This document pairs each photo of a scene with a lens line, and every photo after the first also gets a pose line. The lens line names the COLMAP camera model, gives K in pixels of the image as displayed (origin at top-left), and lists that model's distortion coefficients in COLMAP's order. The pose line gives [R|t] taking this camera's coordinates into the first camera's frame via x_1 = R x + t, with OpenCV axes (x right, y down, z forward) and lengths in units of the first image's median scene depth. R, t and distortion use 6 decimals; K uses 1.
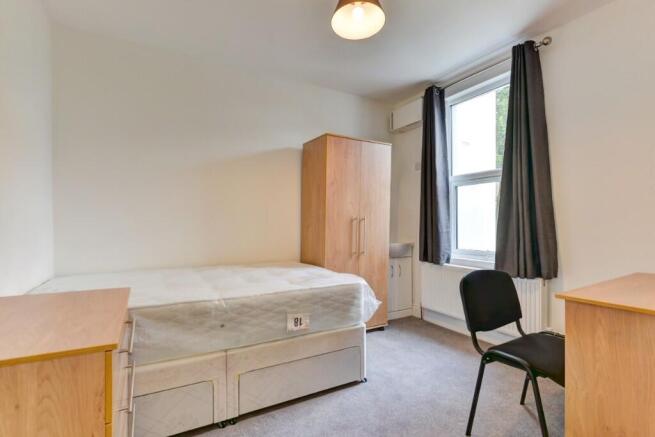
lens RADIAL K [[312.6, 0, 321.1], [0, 312.6, 219.6], [0, 0, 1]] dist [-0.010951, -0.000928]
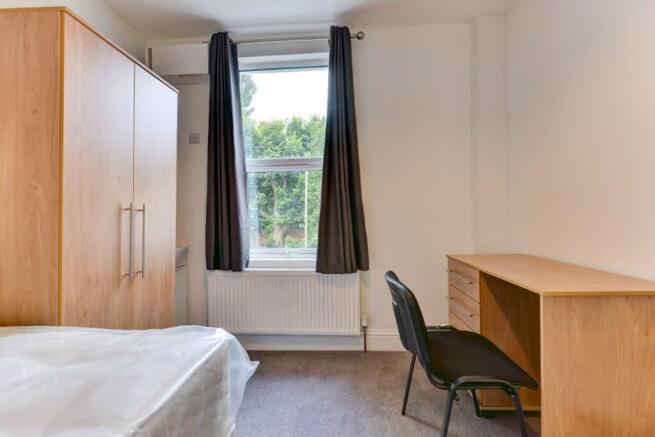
lens RADIAL K [[298.9, 0, 329.8], [0, 298.9, 217.7], [0, 0, 1]] dist [-0.002160, -0.000212]
pose [[0.542623, -0.010617, 0.839909, -0.127364], [0.004756, 0.999943, 0.009567, 0.007704], [-0.839963, -0.001197, 0.542642, 0.462600]]
